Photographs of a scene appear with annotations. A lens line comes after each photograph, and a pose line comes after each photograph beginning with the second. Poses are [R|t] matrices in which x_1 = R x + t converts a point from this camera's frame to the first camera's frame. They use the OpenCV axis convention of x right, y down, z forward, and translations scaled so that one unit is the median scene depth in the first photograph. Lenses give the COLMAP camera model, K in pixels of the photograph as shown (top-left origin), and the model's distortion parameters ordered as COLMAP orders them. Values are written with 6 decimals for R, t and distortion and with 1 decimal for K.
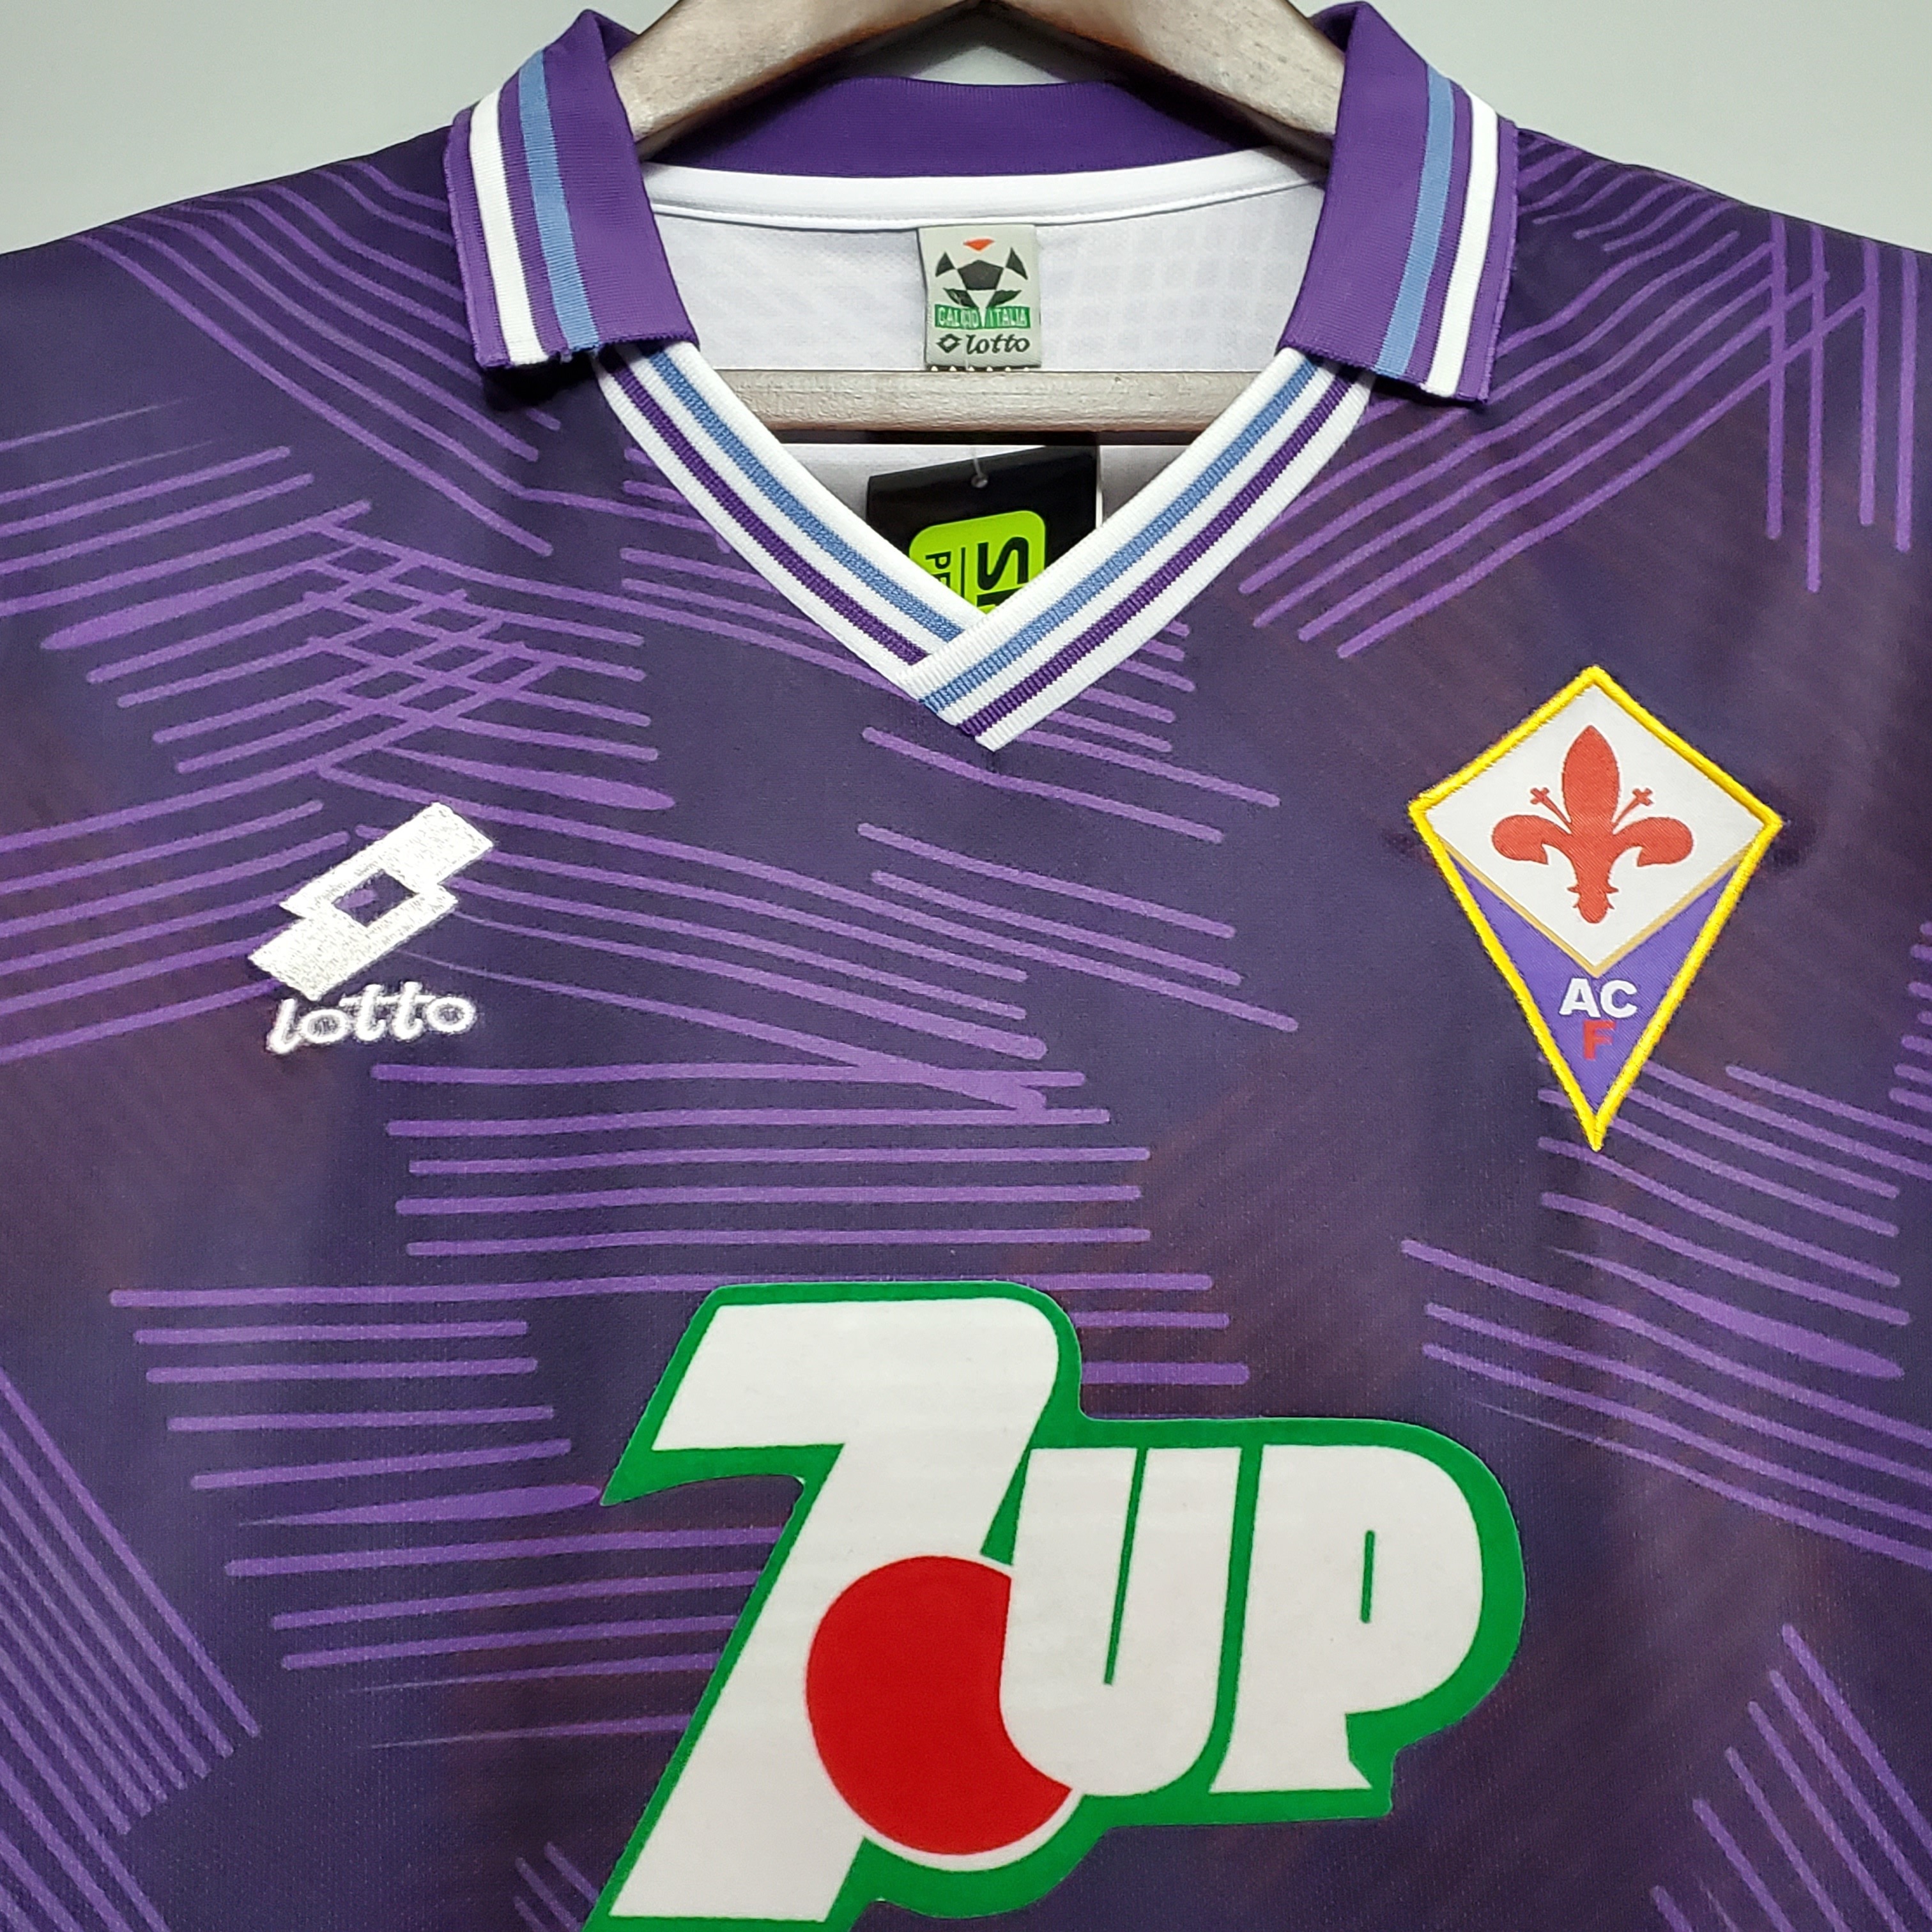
lens RADIAL K [[2701.9, 0, 999.6], [0, 2701.9, 959.5], [0, 0, 1]] dist [0.279849, -1.204030]
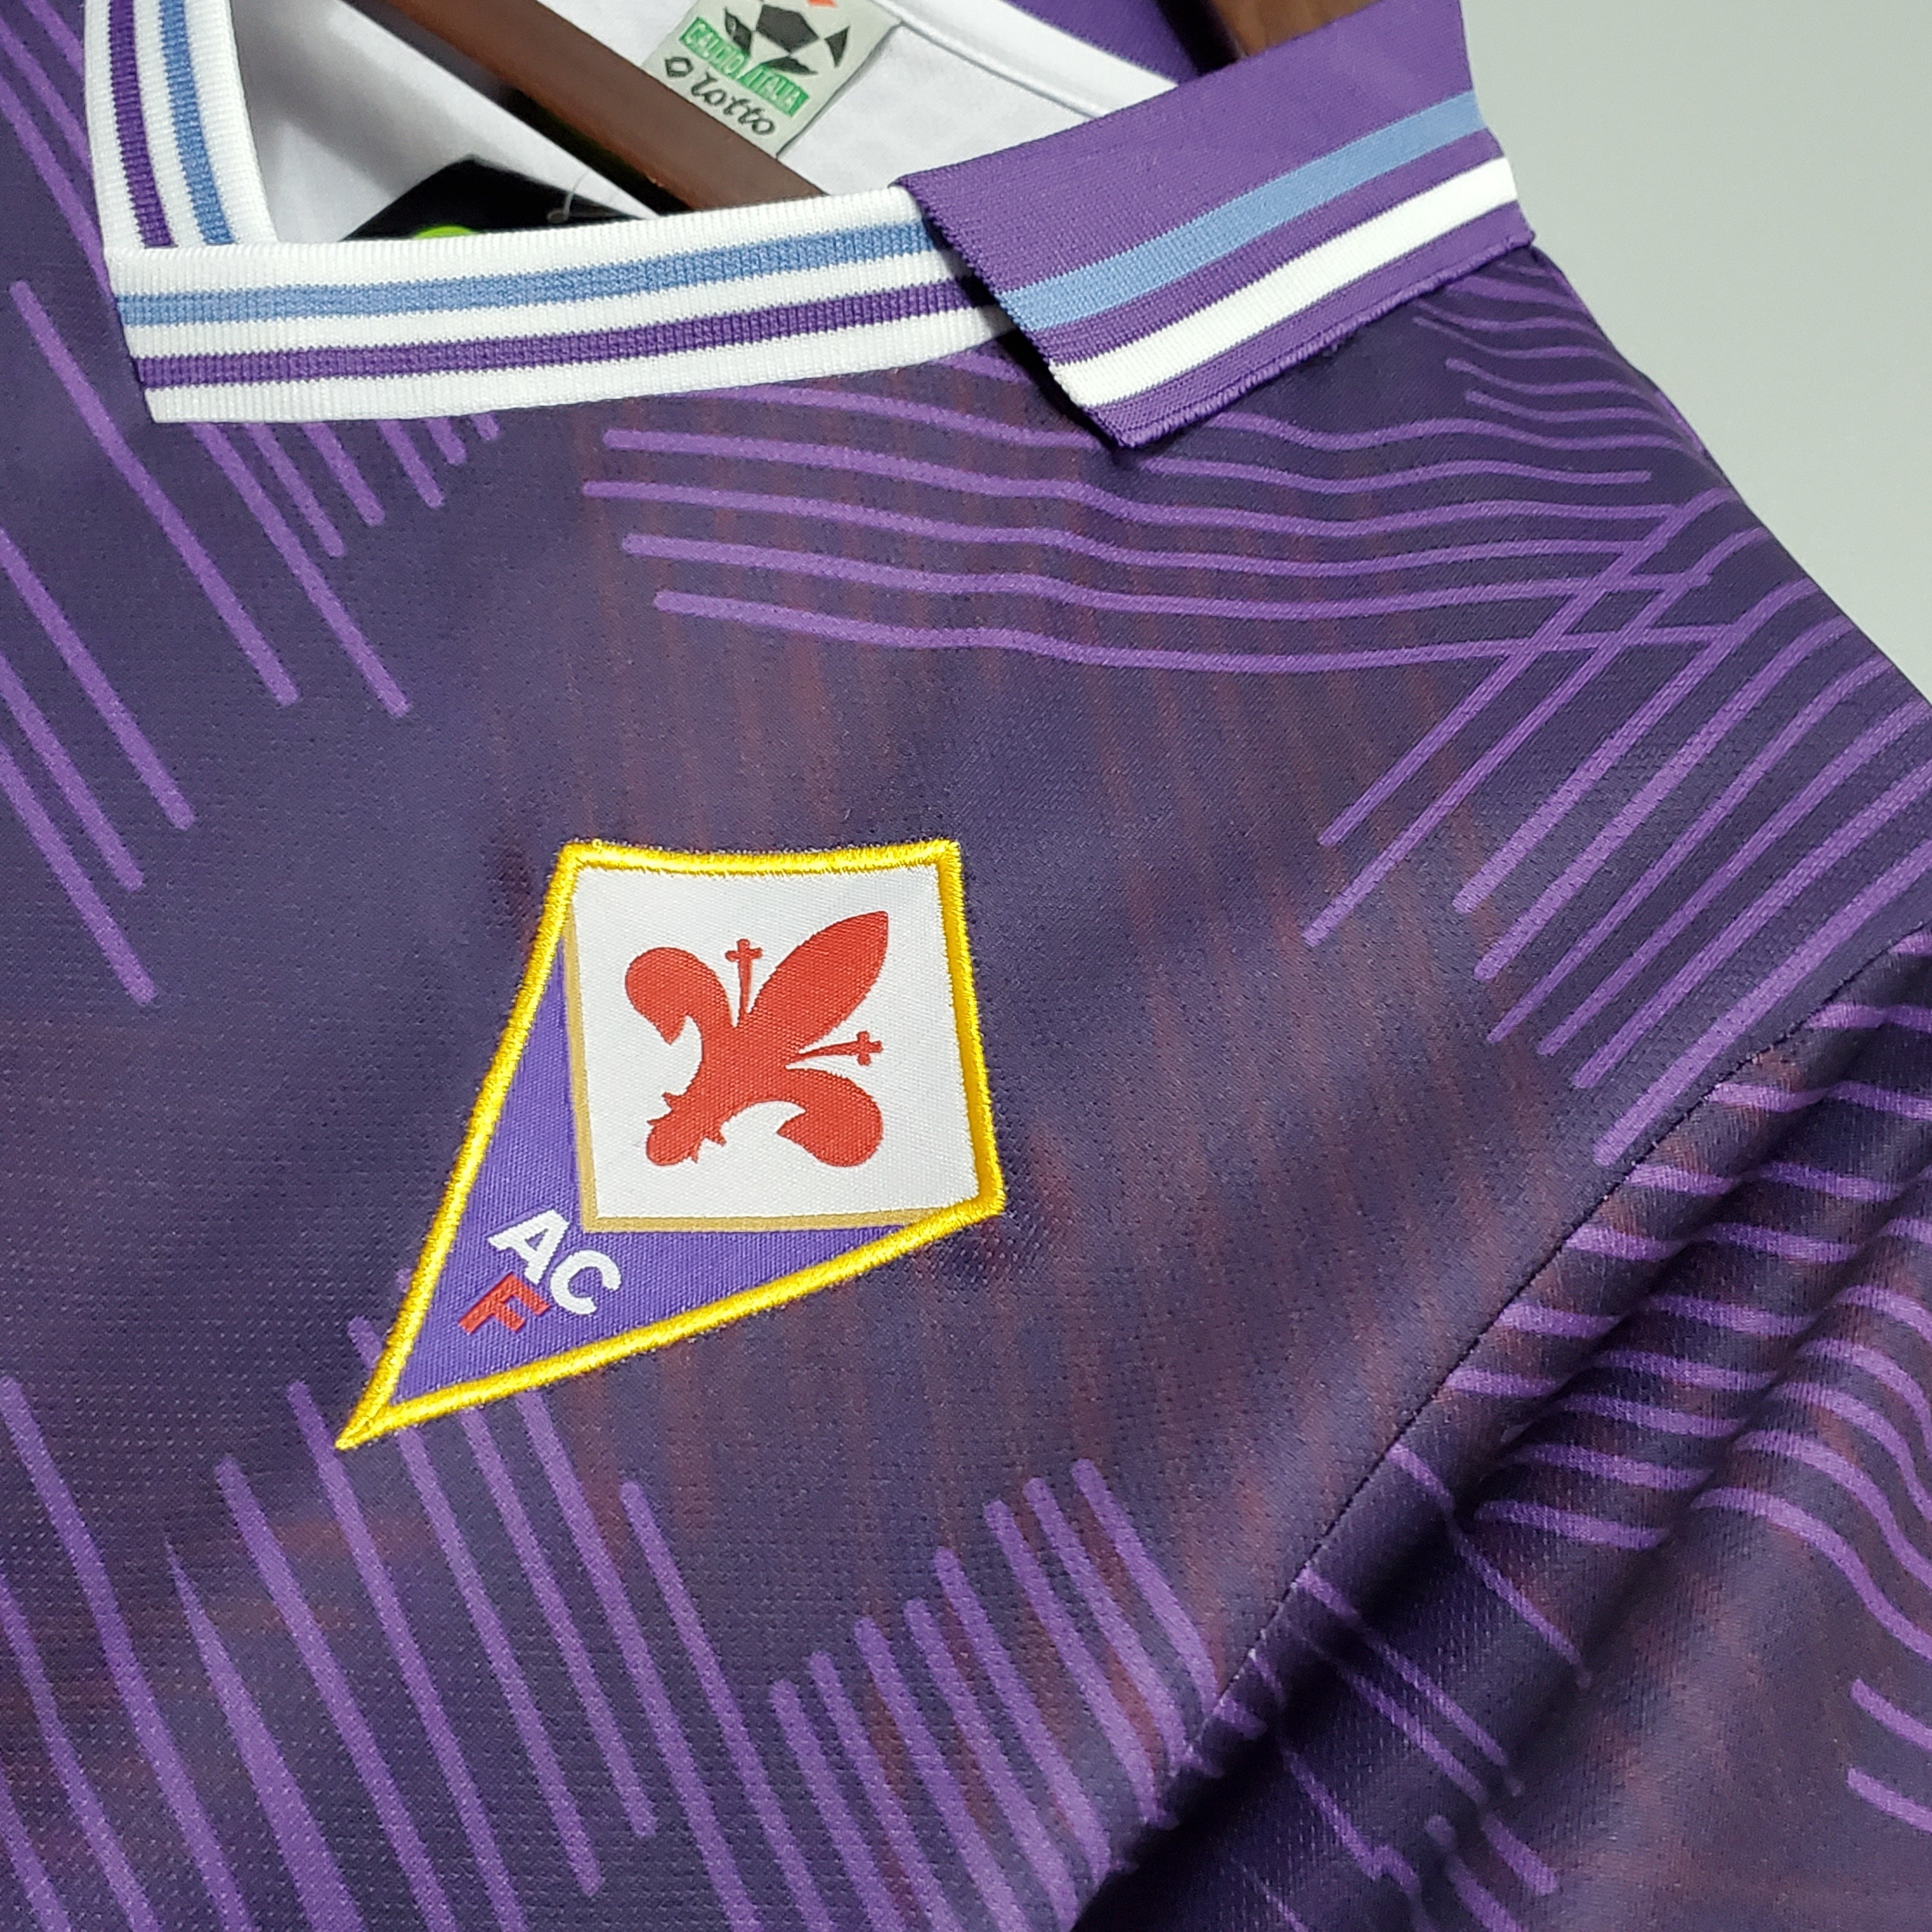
lens RADIAL K [[2701.9, 0, 999.6], [0, 2701.9, 959.5], [0, 0, 1]] dist [0.279849, -1.204030]
pose [[0.785294, 0.572158, -0.236536, 0.382517], [-0.601346, 0.795779, -0.071541, -0.049867], [0.147297, 0.198421, 0.968985, 0.428800]]
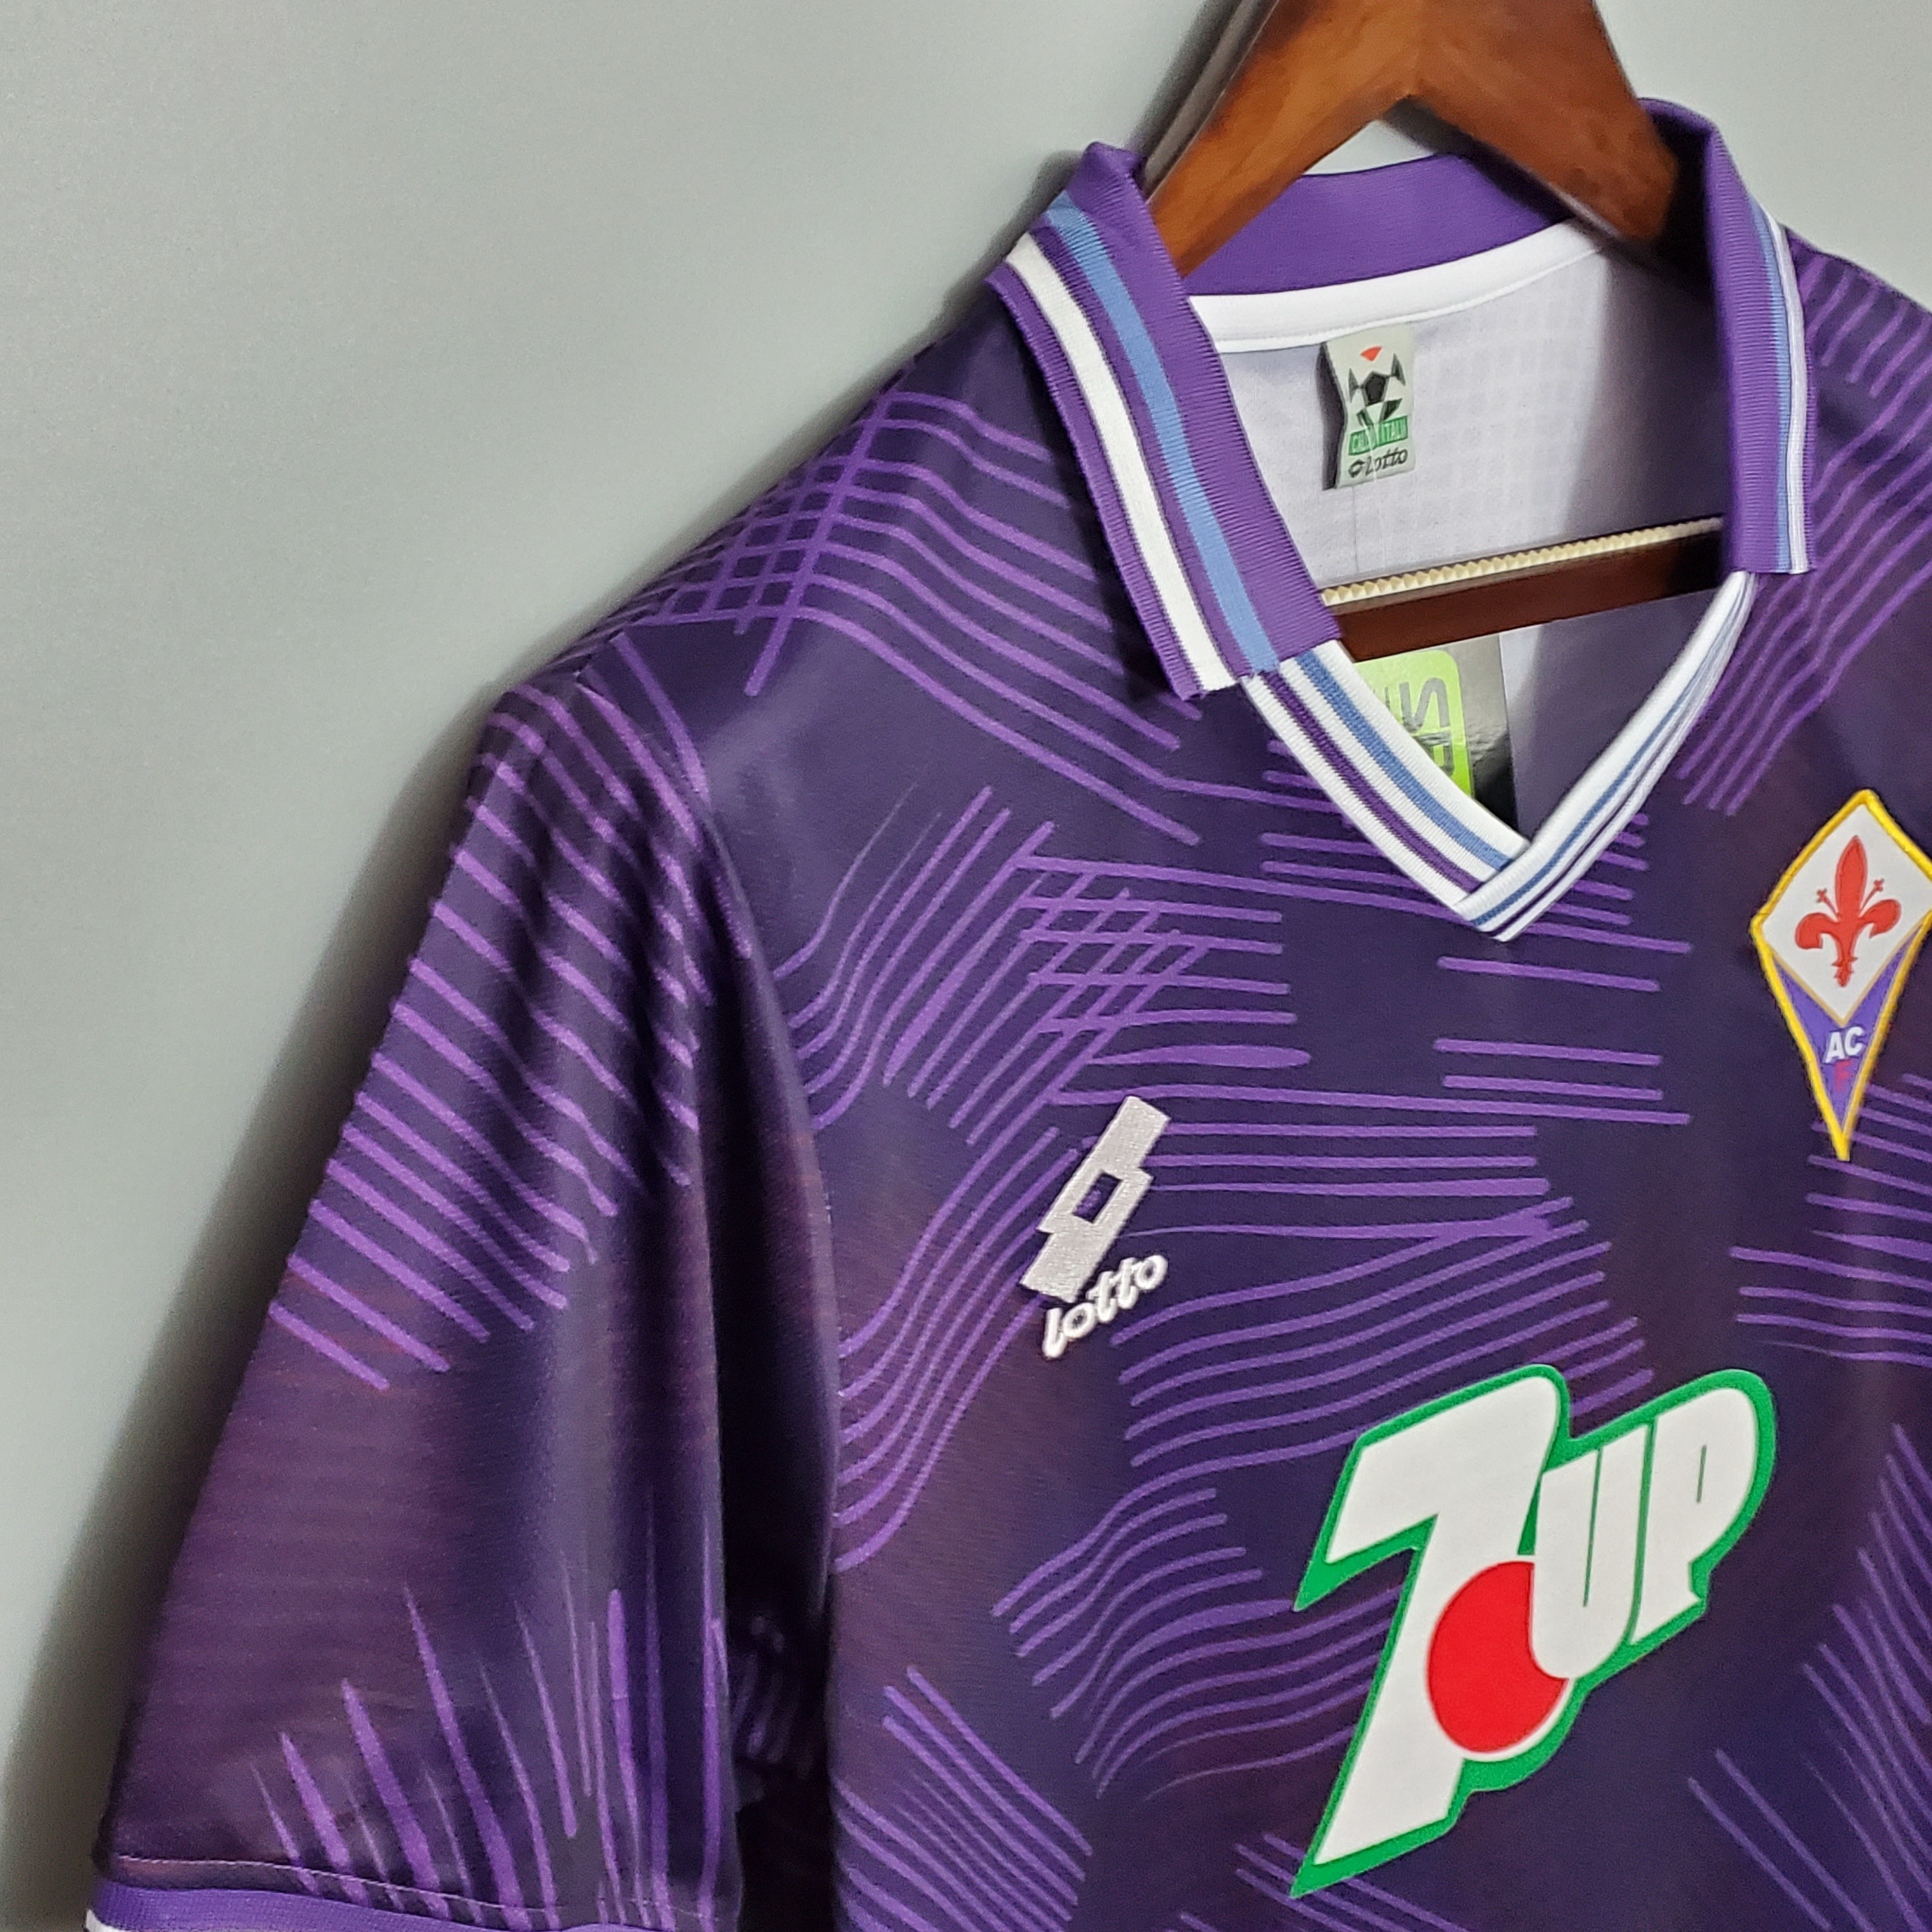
lens RADIAL K [[2732.4, 0, 930.5], [0, 2732.4, 959.6], [0, 0, 1]] dist [0.266997, -1.069379]
pose [[0.824986, -0.213765, 0.523167, -0.833561], [-0.085899, 0.867524, 0.489922, -0.634701], [-0.558588, -0.449118, 0.697332, 0.309042]]
